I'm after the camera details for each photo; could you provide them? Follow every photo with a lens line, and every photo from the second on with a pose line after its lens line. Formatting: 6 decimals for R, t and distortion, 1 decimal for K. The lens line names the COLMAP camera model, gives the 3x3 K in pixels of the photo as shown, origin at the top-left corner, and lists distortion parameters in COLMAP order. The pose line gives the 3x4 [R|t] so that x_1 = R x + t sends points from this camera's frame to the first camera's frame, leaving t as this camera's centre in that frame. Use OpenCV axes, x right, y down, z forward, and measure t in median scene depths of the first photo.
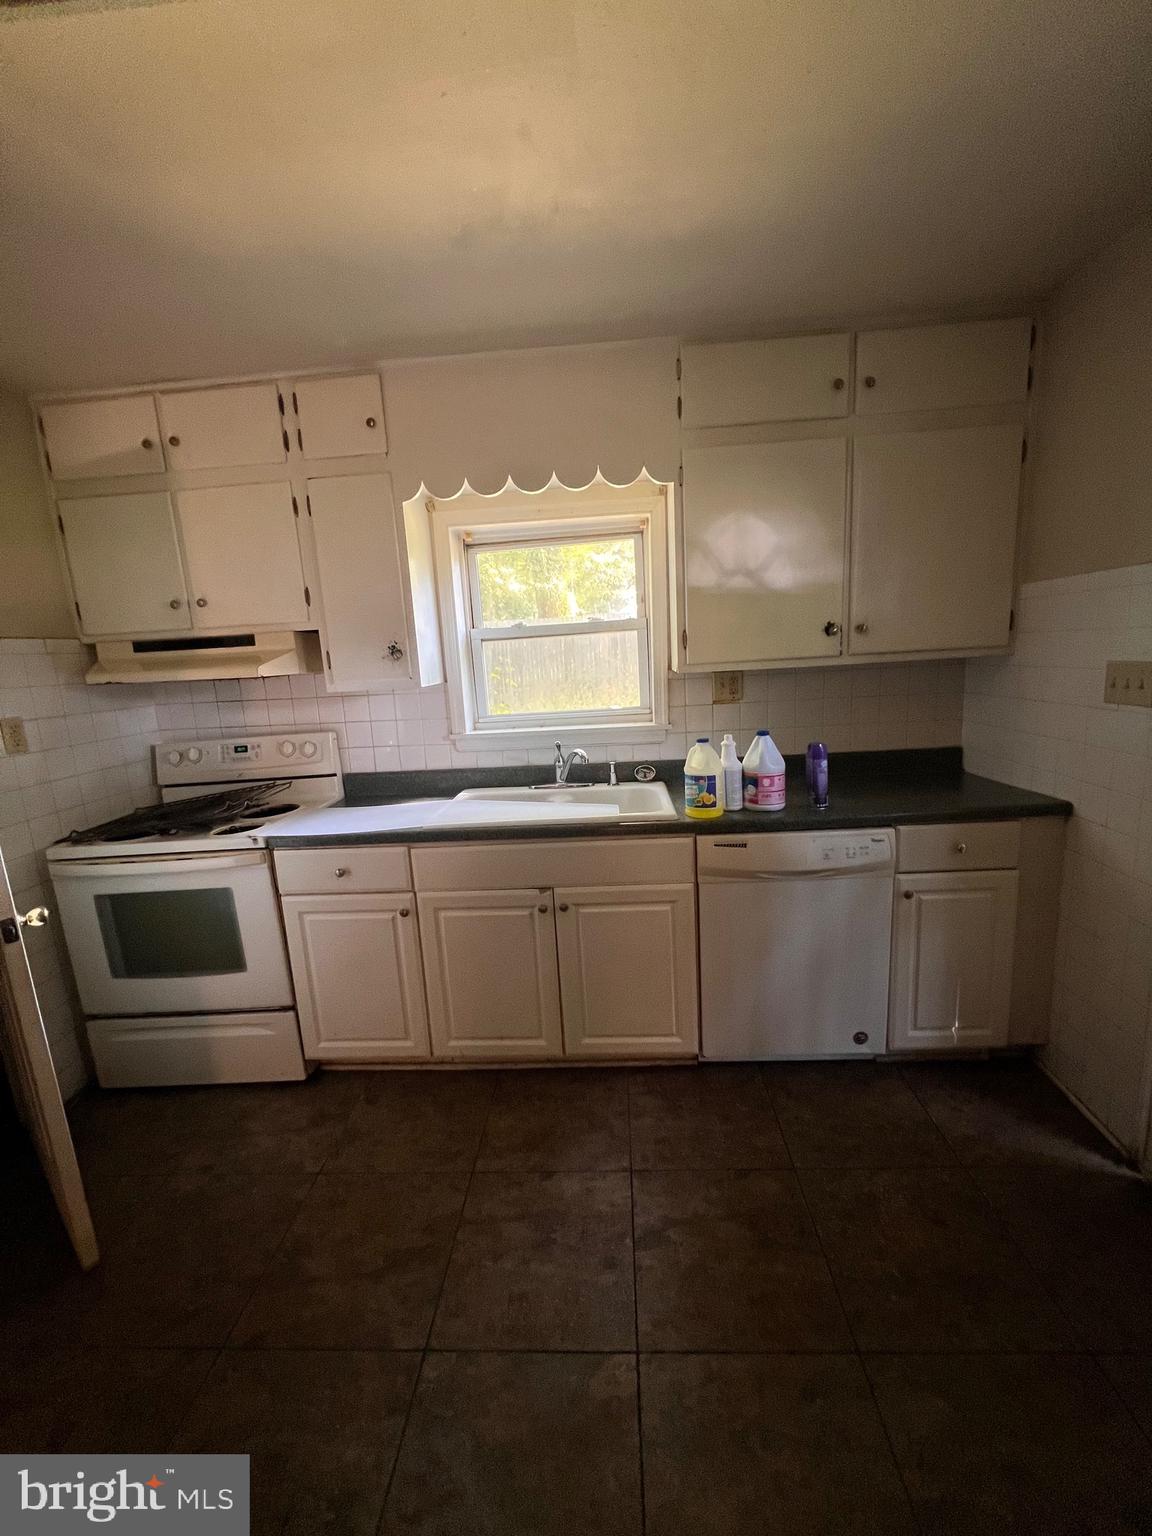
lens RADIAL K [[608.6, 0, 579.9], [0, 608.6, 766.3], [0, 0, 1]] dist [-0.002442, -0.000647]
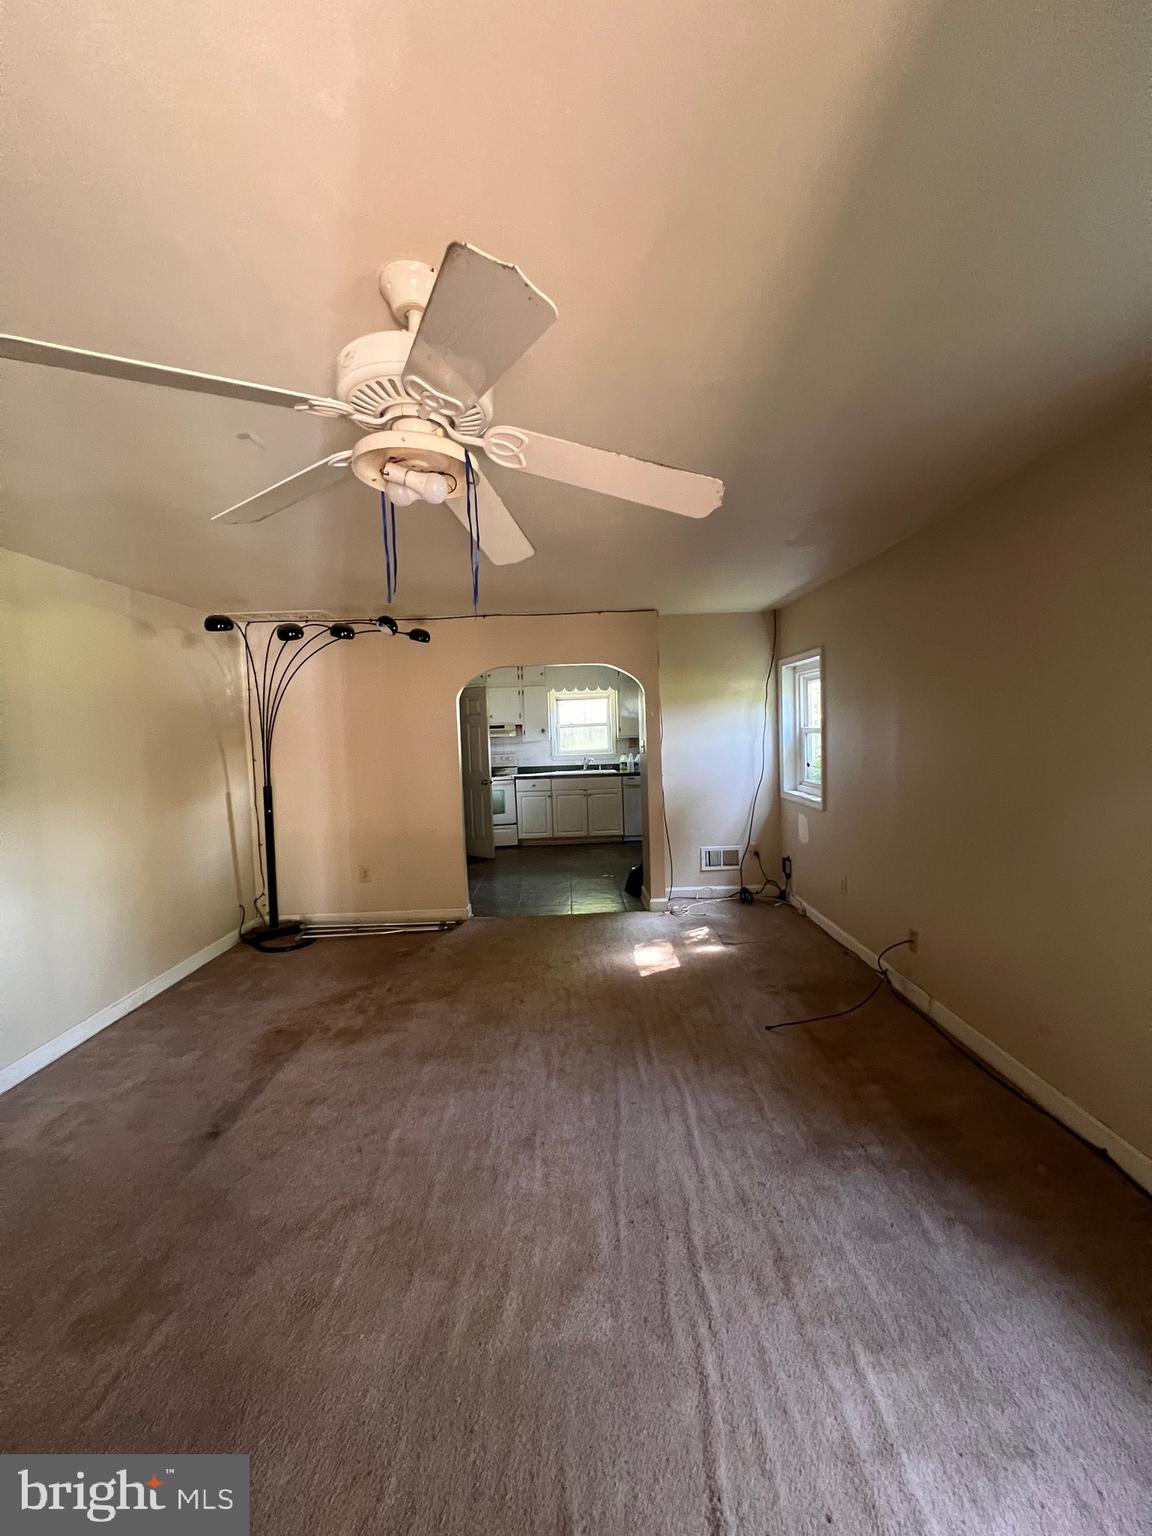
lens RADIAL K [[608.6, 0, 576.6], [0, 608.6, 772.3], [0, 0, 1]] dist [-0.002442, -0.000647]
pose [[0.997768, 0.017663, 0.064399, -0.346971], [-0.009696, 0.992484, -0.121990, 0.535019], [-0.066070, 0.121093, 0.990440, -2.773324]]
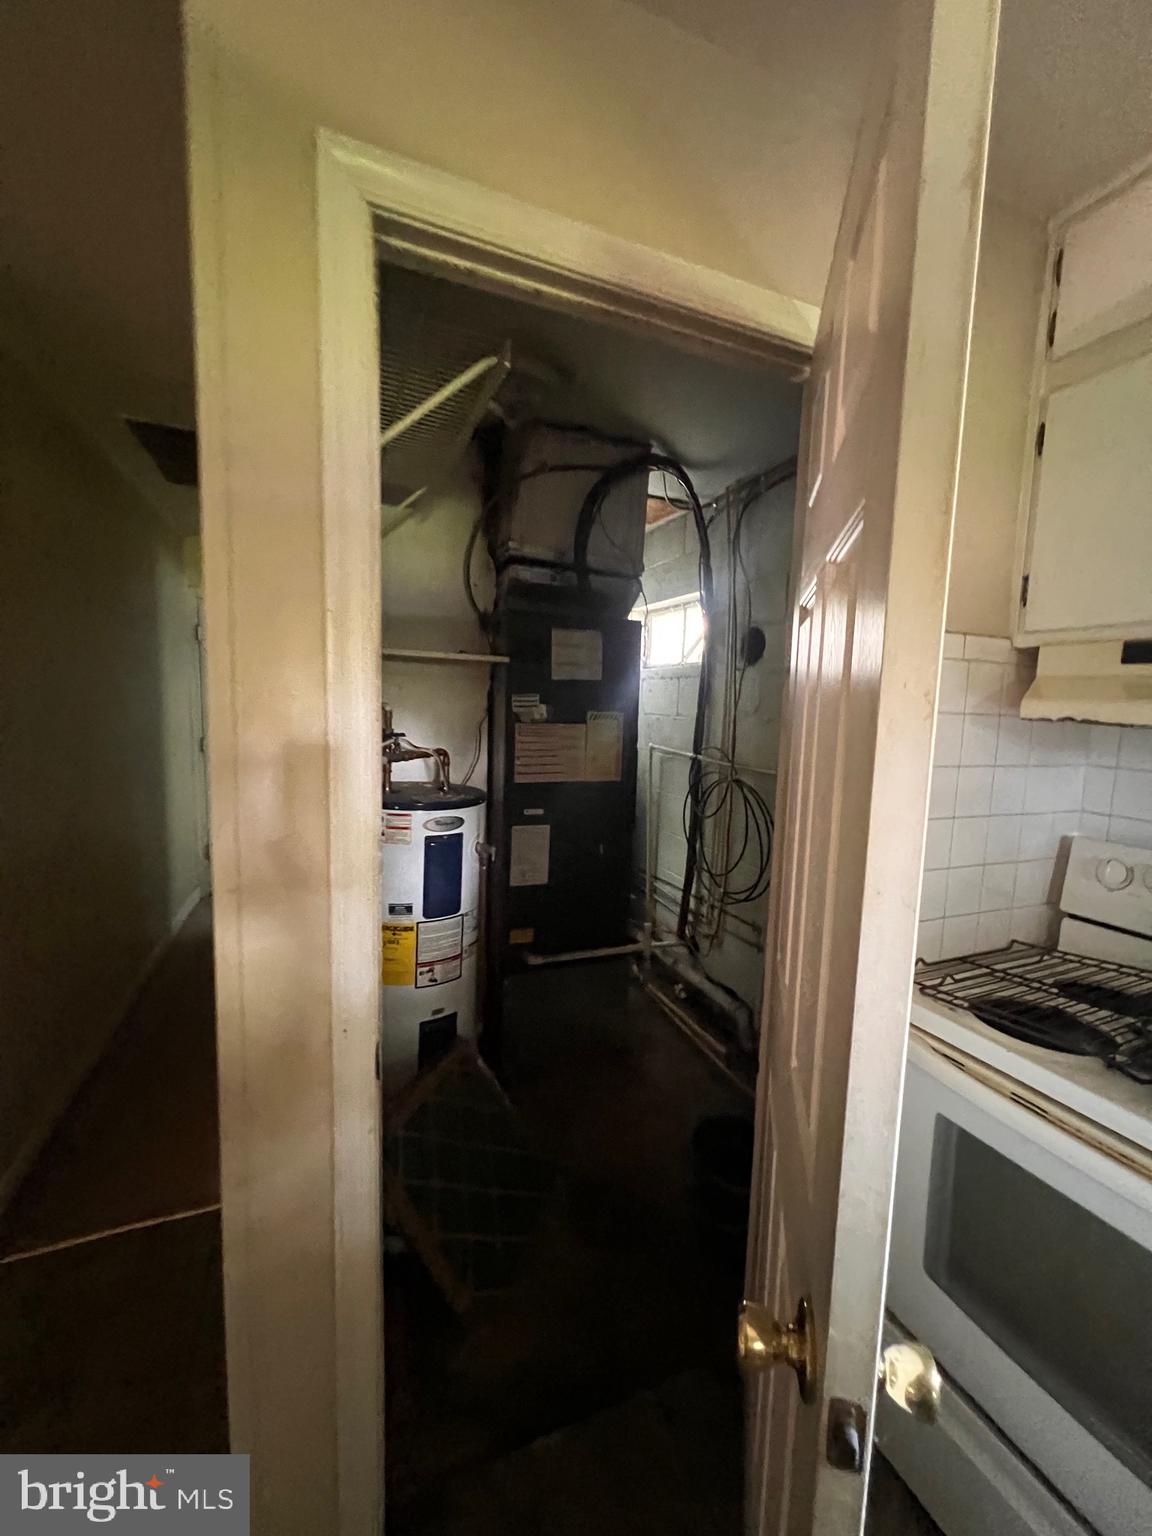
lens RADIAL K [[608.6, 0, 586.2], [0, 608.6, 769.3], [0, 0, 1]] dist [-0.002442, -0.000647]
pose [[0.430052, 0.164836, -0.887629, -0.465135], [-0.223346, 0.972054, 0.072304, -0.041477], [0.874741, 0.167154, 0.454849, 0.404972]]
